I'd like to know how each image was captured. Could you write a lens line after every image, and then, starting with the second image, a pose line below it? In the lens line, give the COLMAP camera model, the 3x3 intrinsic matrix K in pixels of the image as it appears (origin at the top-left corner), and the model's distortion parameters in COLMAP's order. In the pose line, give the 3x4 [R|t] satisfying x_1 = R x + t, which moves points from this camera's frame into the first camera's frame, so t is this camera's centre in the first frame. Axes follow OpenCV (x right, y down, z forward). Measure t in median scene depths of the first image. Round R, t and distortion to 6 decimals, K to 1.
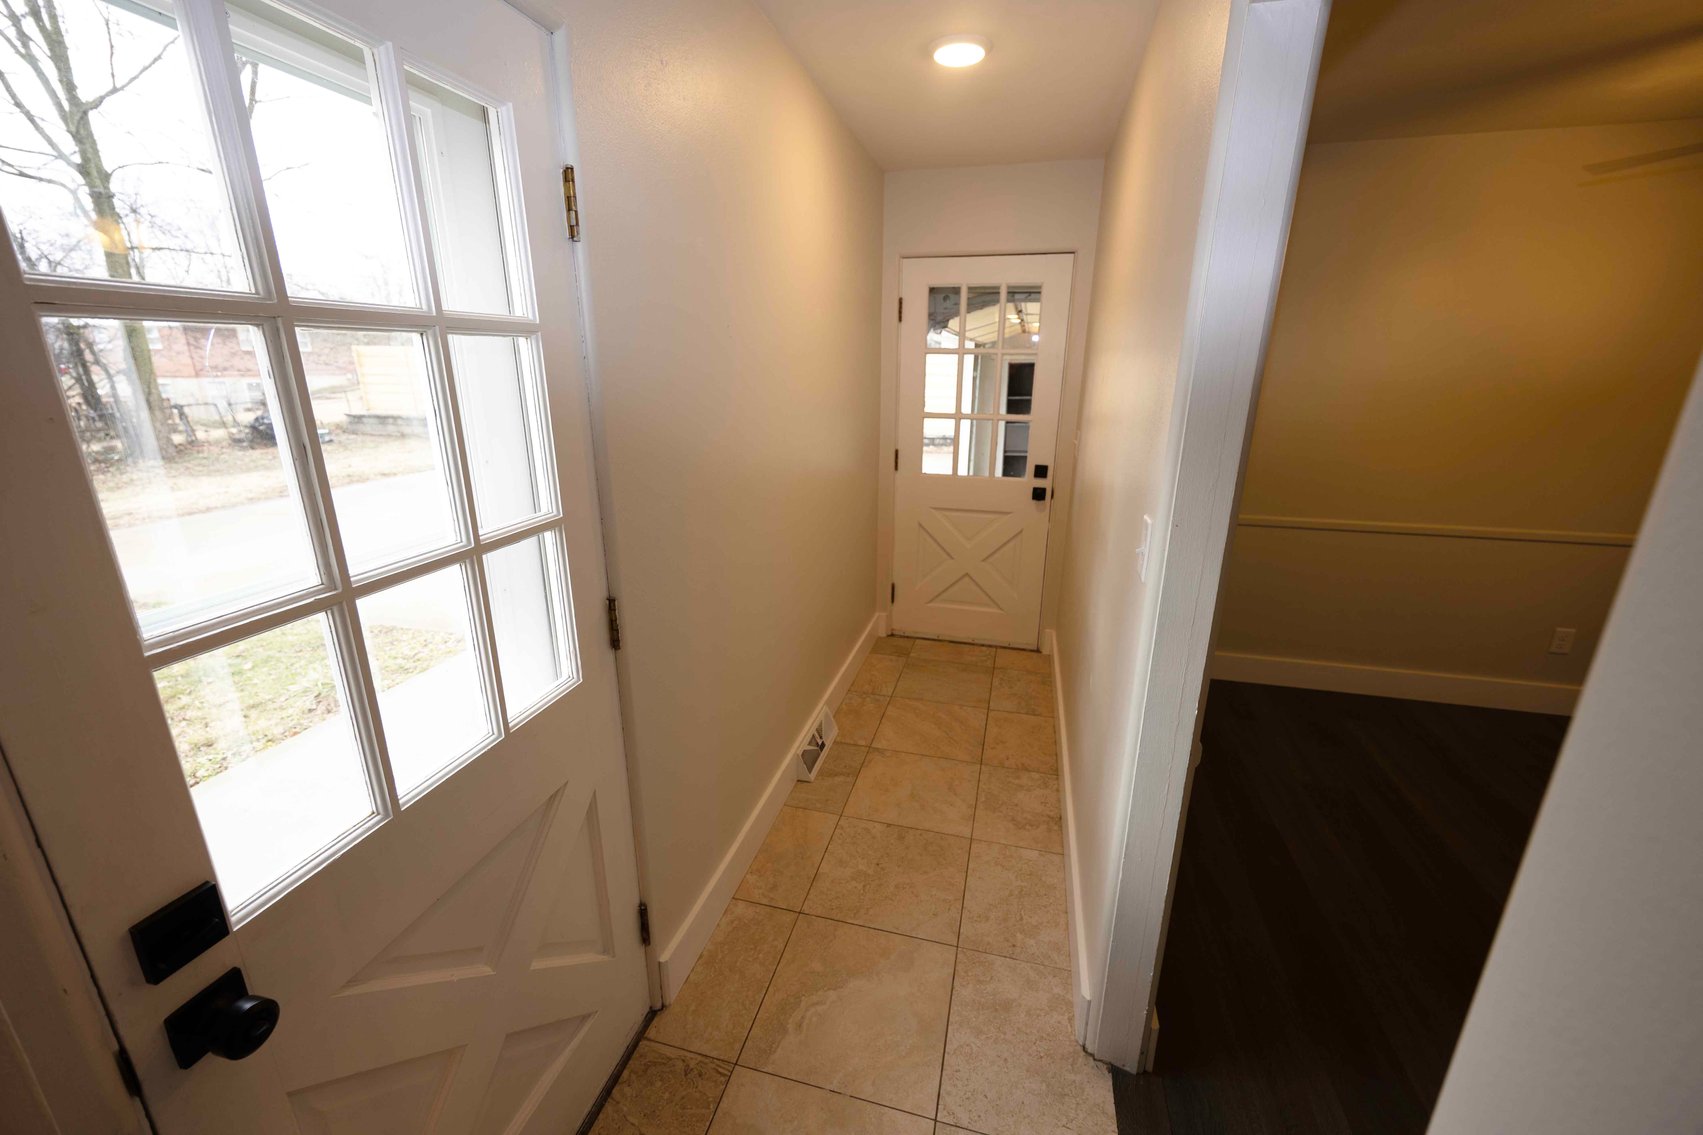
lens RADIAL K [[682.8, 0, 850.6], [0, 682.8, 568.5], [0, 0, 1]] dist [0.003587, -0.000305]
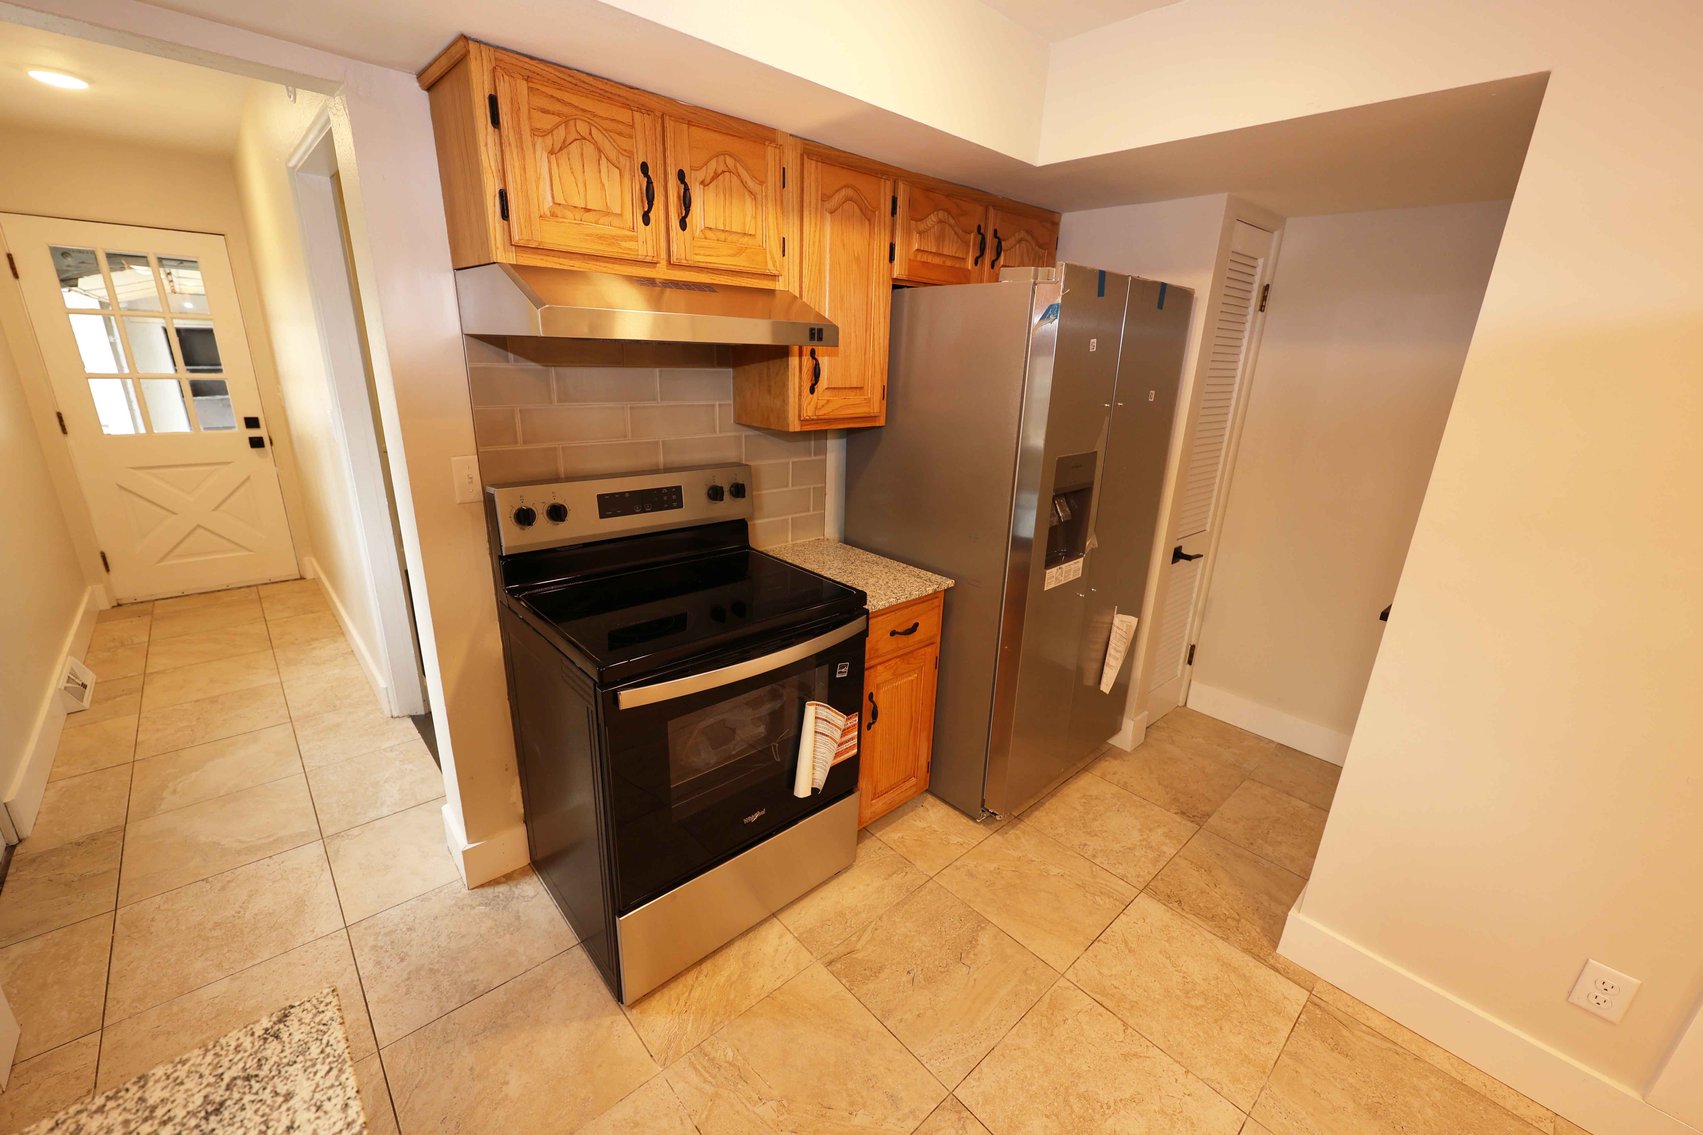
lens RADIAL K [[682.8, 0, 850.6], [0, 682.8, 568.4], [0, 0, 1]] dist [0.003587, -0.000305]
pose [[0.549270, -0.245337, 0.798819, -0.151832], [0.215657, 0.965167, 0.148140, 0.143168], [-0.807338, 0.090902, 0.583046, -0.474468]]
